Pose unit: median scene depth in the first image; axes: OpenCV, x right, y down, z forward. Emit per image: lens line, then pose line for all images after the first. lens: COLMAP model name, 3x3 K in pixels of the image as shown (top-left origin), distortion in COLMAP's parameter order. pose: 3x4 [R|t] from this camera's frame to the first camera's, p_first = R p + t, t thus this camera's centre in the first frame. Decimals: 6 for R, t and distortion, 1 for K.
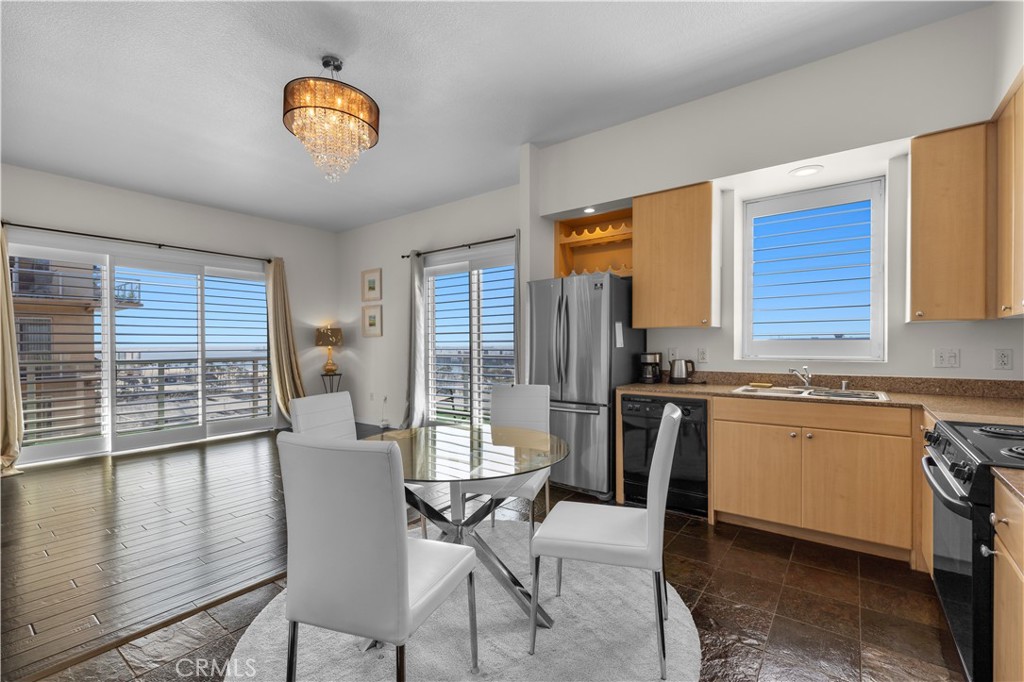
lens RADIAL K [[437.8, 0, 512.0], [0, 437.8, 341.0], [0, 0, 1]] dist [0.000975, 0.000050]
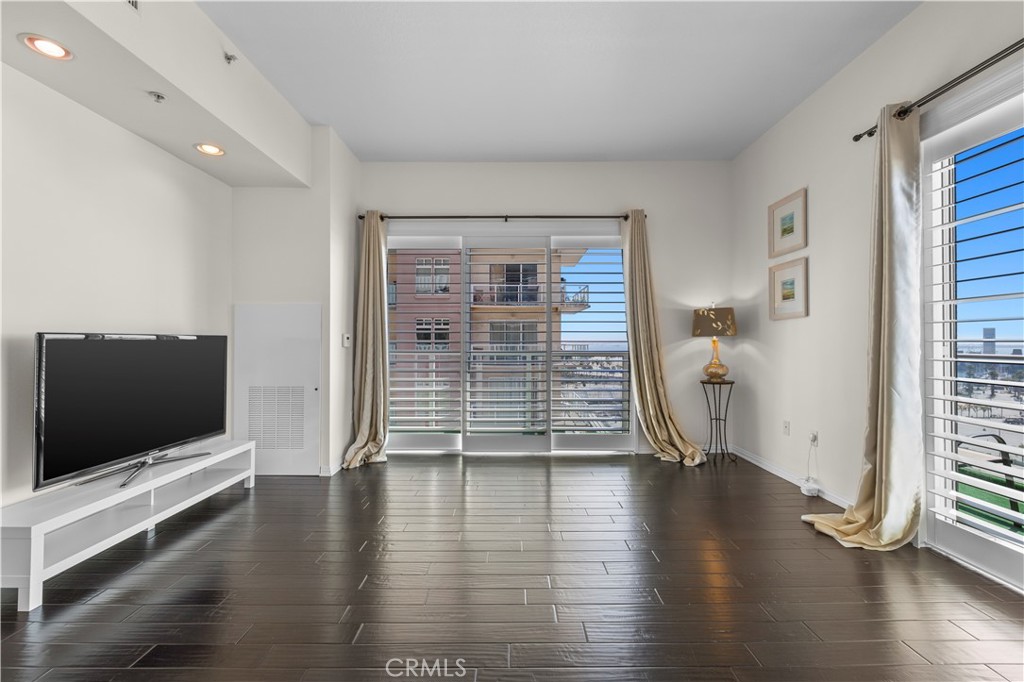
lens RADIAL K [[437.8, 0, 512.0], [0, 437.8, 341.0], [0, 0, 1]] dist [0.000975, 0.000050]
pose [[0.608504, 0.003555, -0.793543, -0.097704], [0.002928, 0.999973, 0.006725, 0.013746], [0.793545, -0.006415, 0.608477, 0.406303]]
